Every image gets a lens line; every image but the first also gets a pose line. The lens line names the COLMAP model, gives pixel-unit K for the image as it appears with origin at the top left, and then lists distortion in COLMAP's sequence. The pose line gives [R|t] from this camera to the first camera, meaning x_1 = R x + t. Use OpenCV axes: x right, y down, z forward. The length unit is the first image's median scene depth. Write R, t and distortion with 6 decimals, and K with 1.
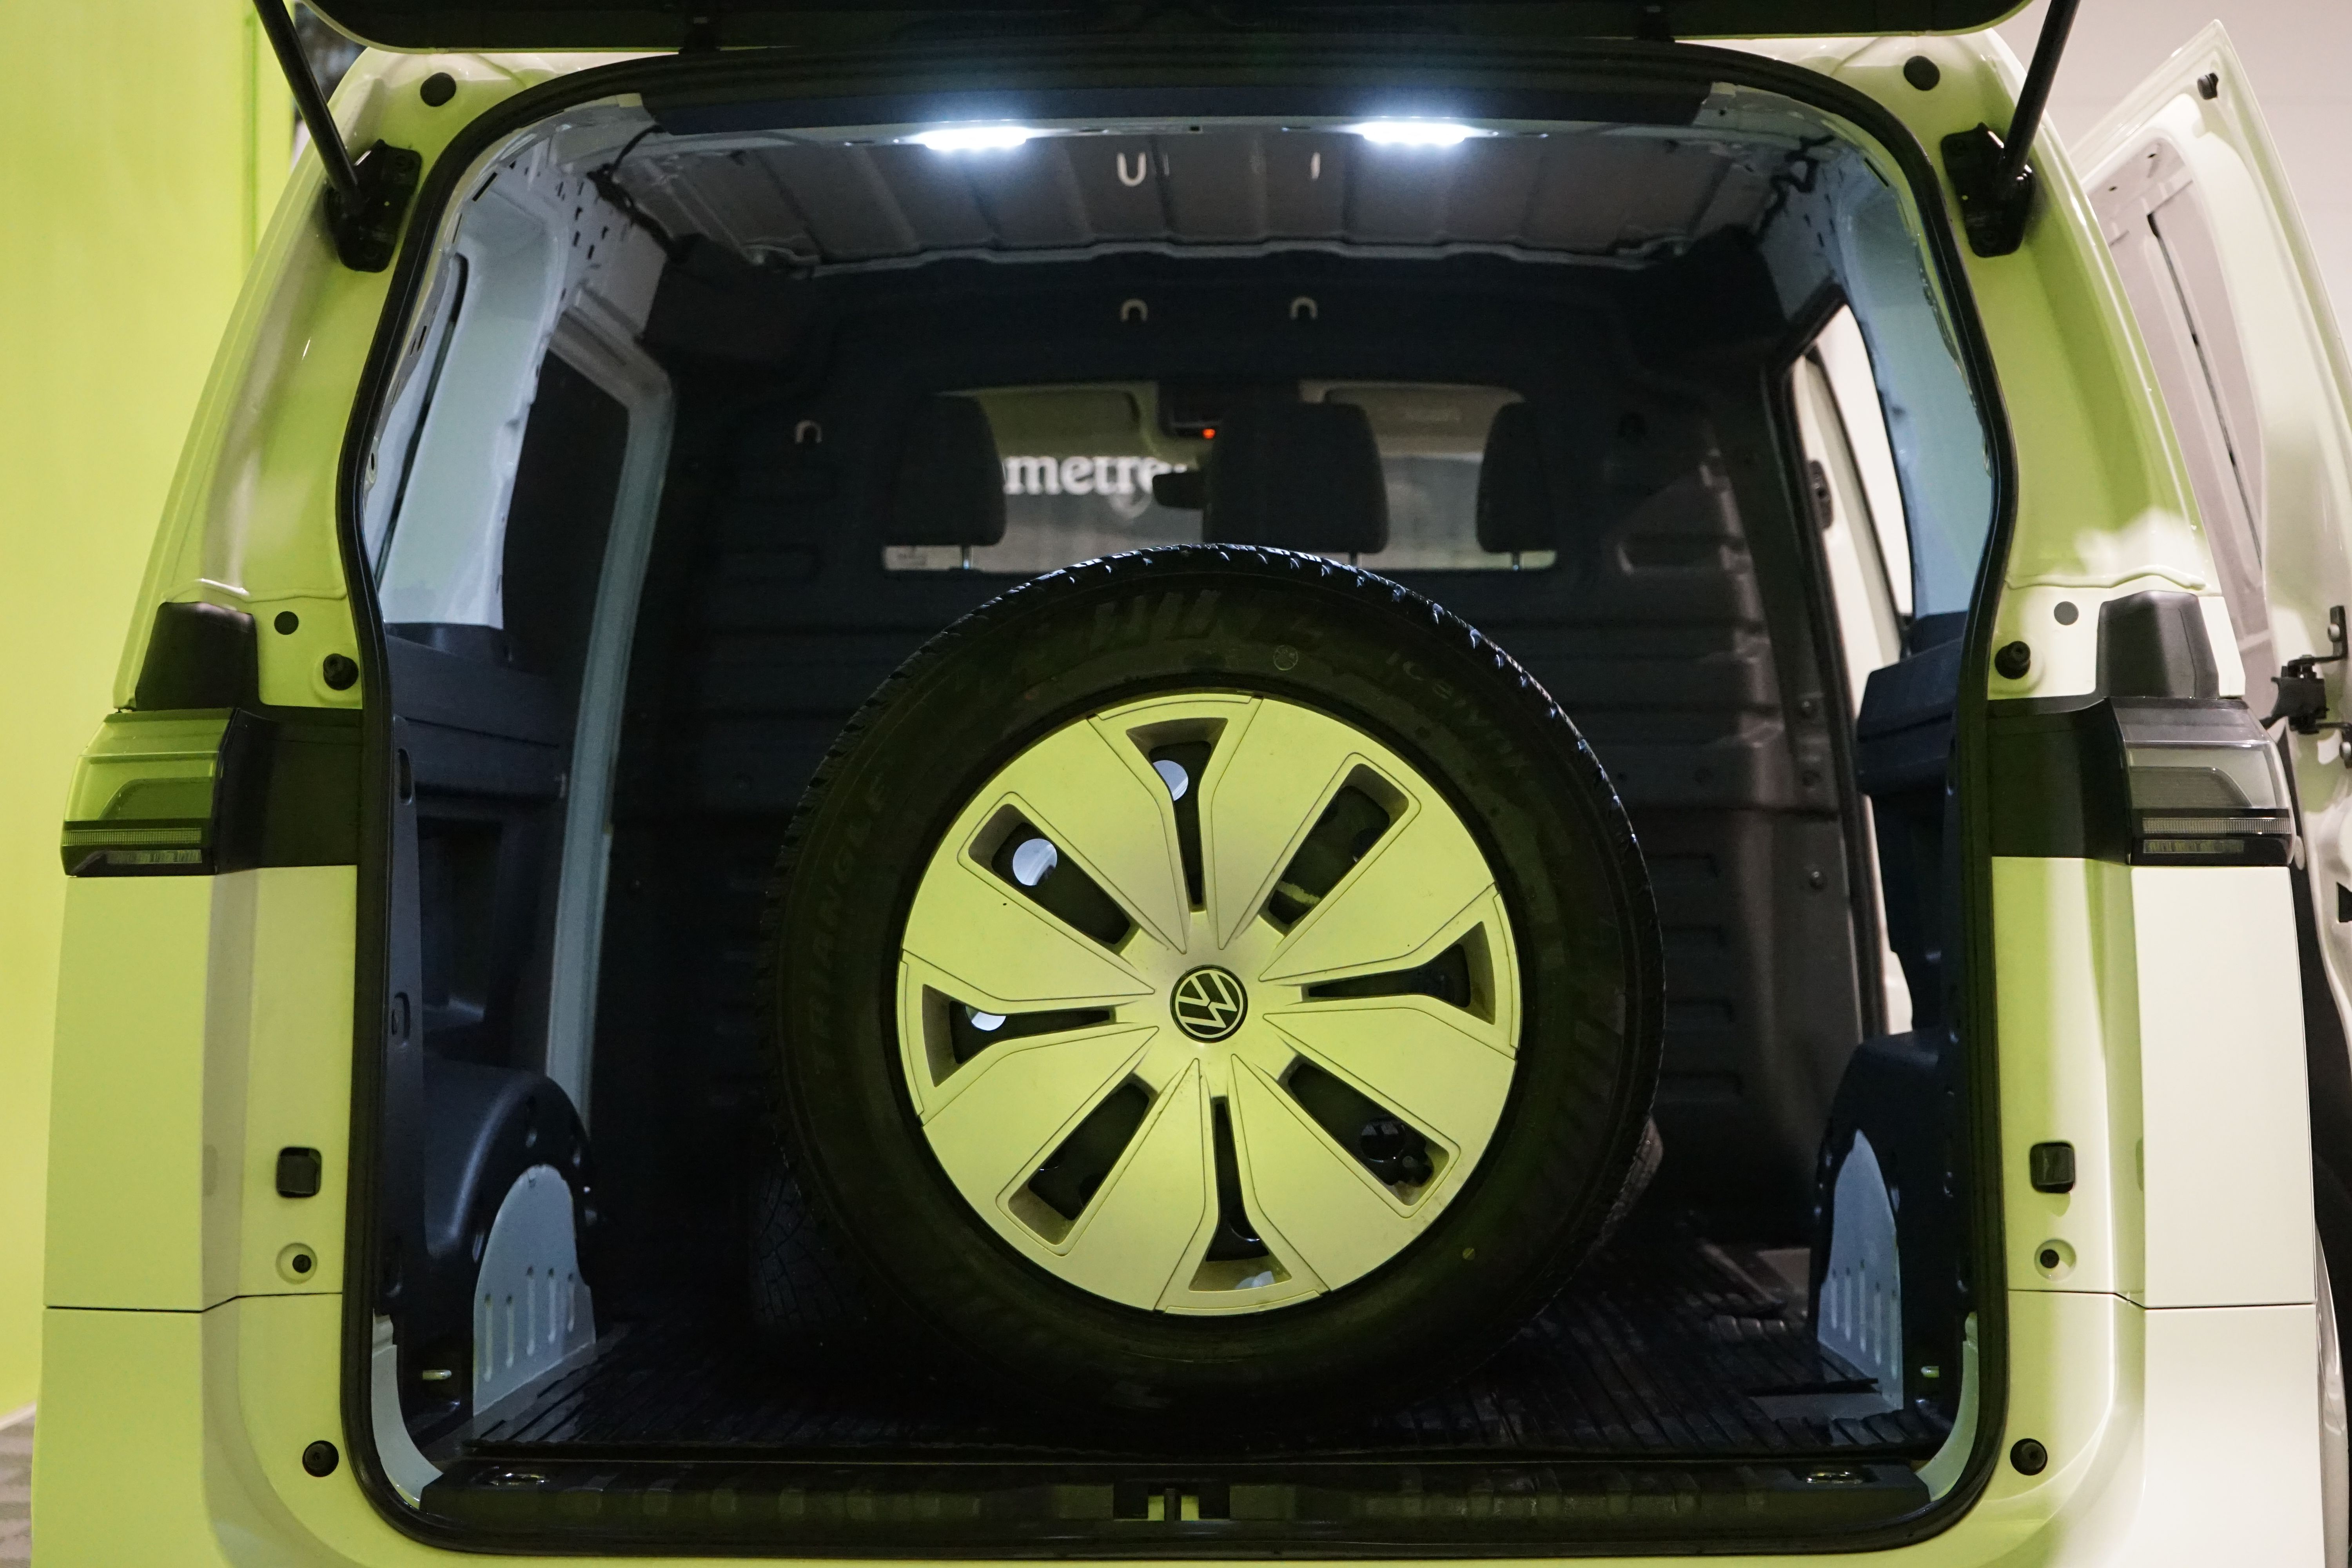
lens RADIAL K [[4166.2, 0, 1176.0], [0, 4166.2, 784.0], [0, 0, 1]] dist [-0.004092, -0.101287]
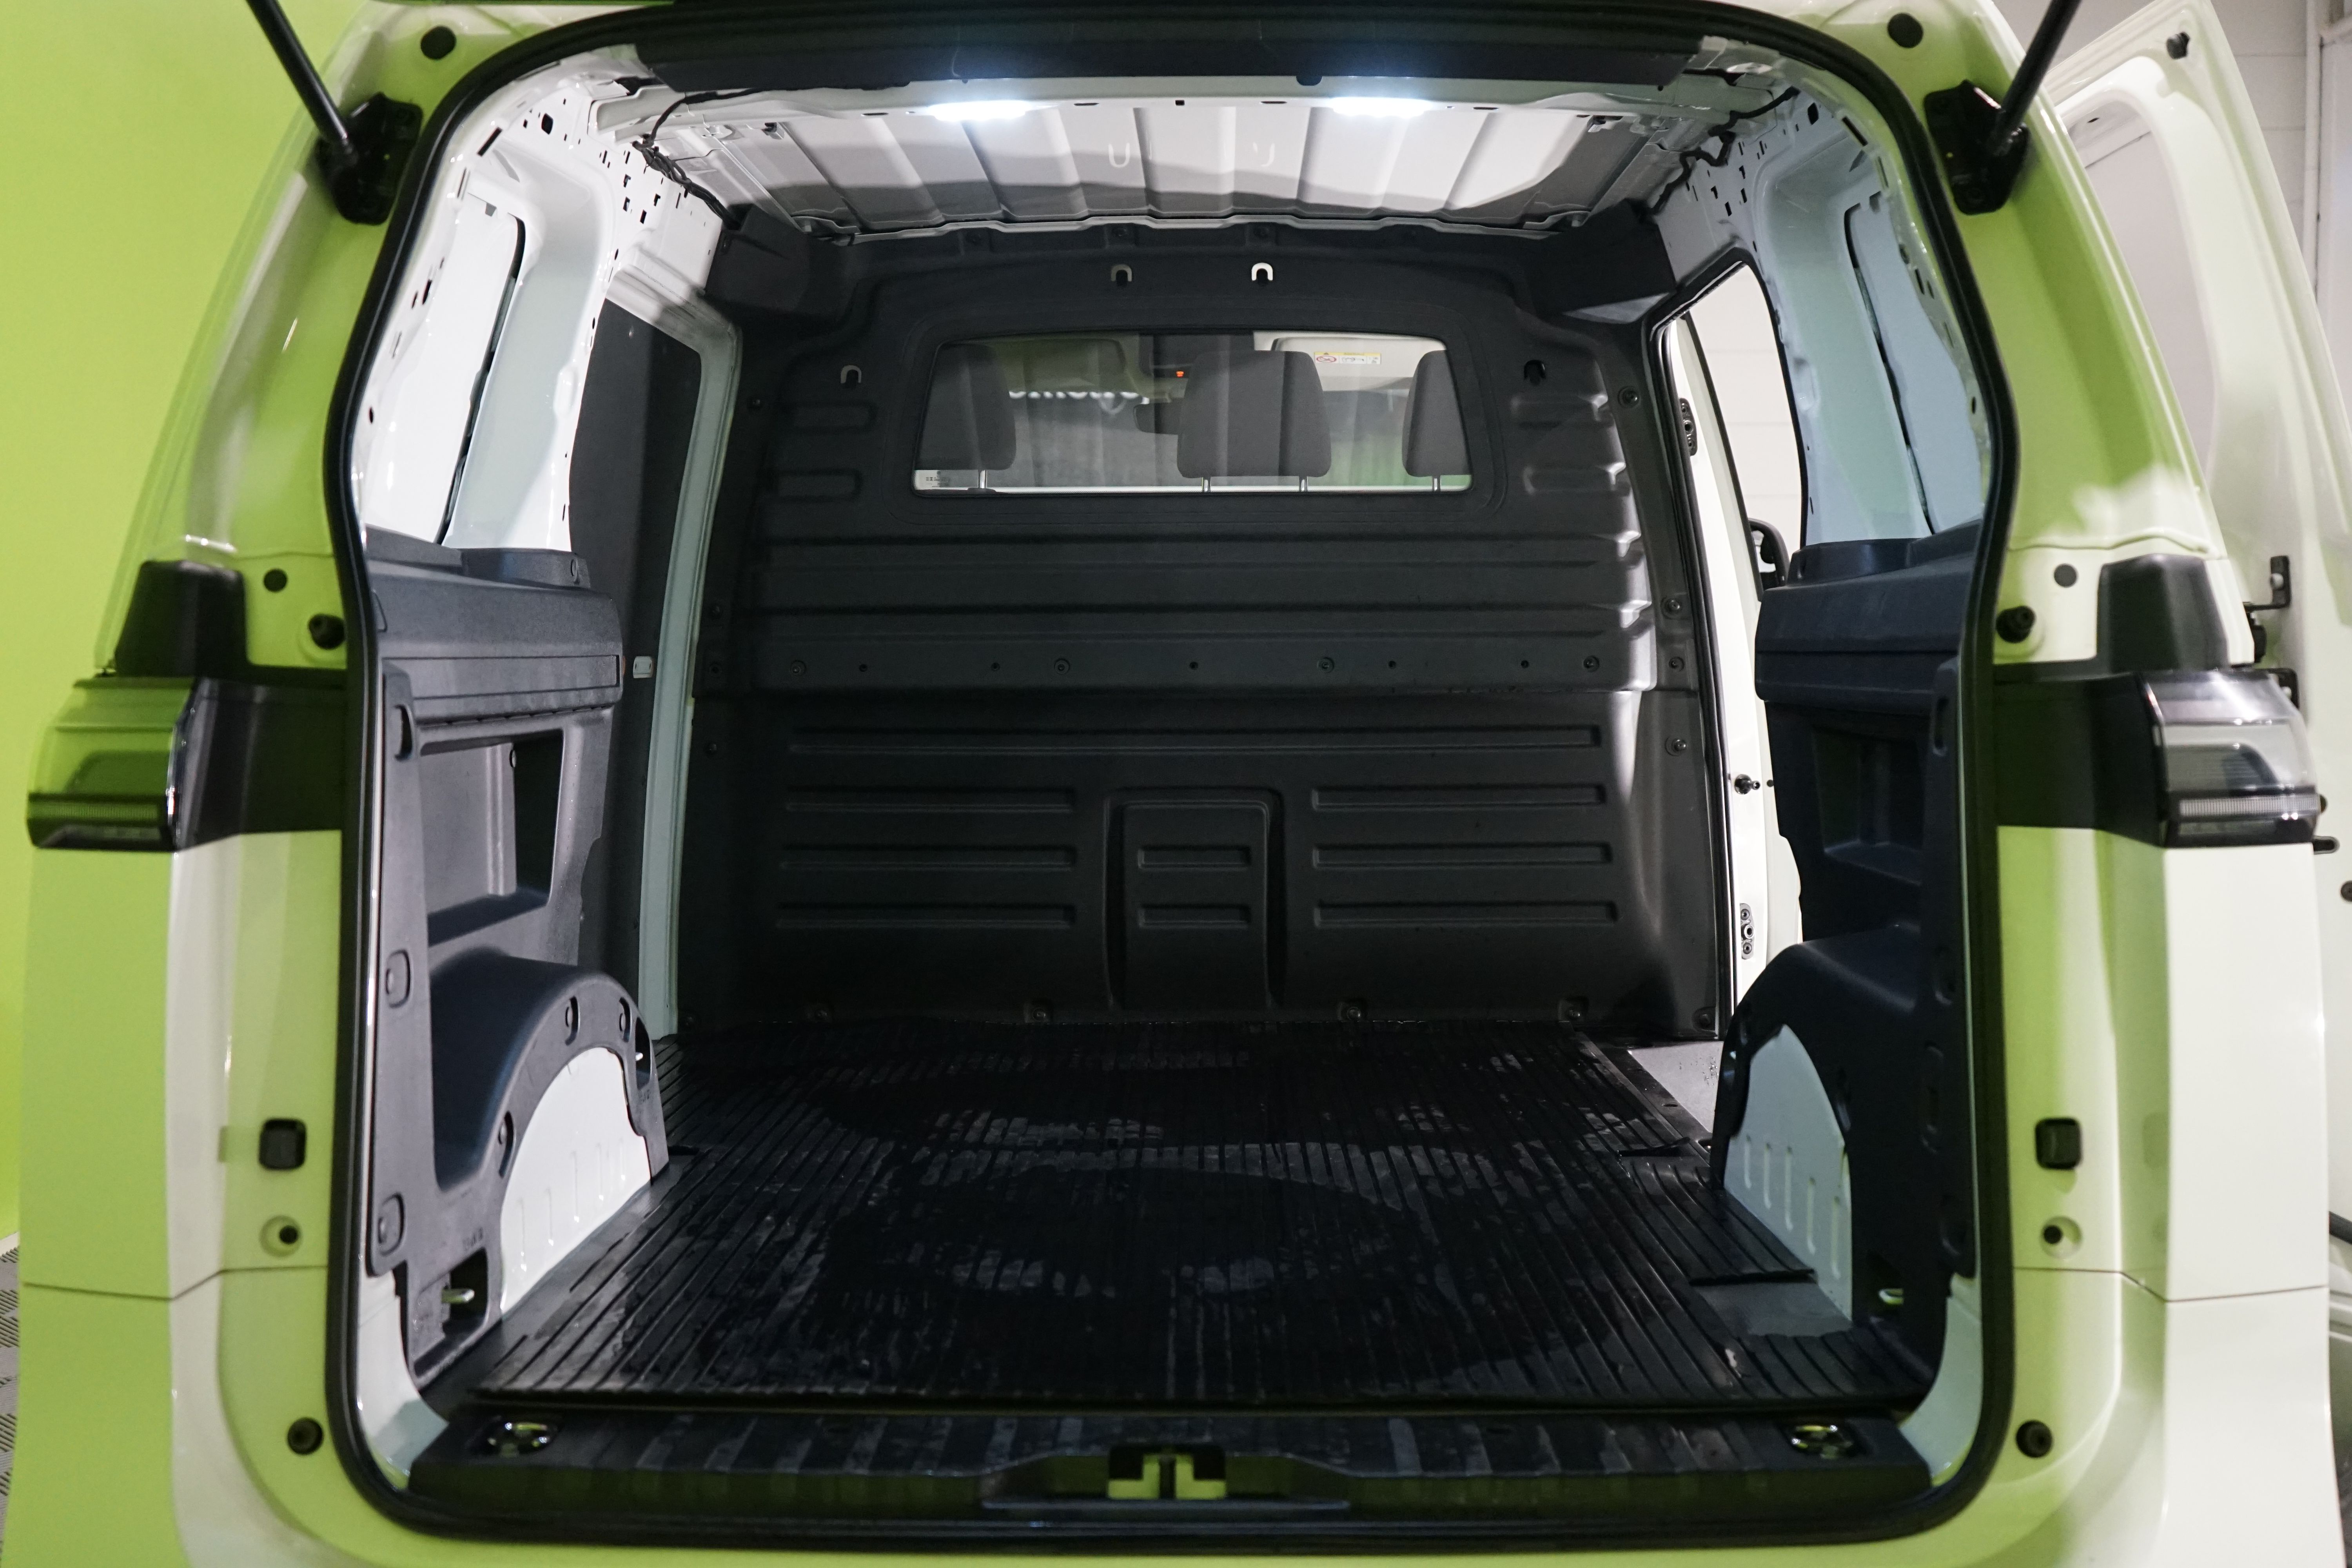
lens RADIAL K [[2980.5, 0, 1173.9], [0, 2980.5, 849.3], [0, 0, 1]] dist [0.009296, 0.013293]
pose [[0.999958, 0.000837, 0.009147, -0.005216], [-0.001532, 0.997089, 0.076231, -0.027647], [-0.009057, -0.076242, 0.997048, 0.266160]]
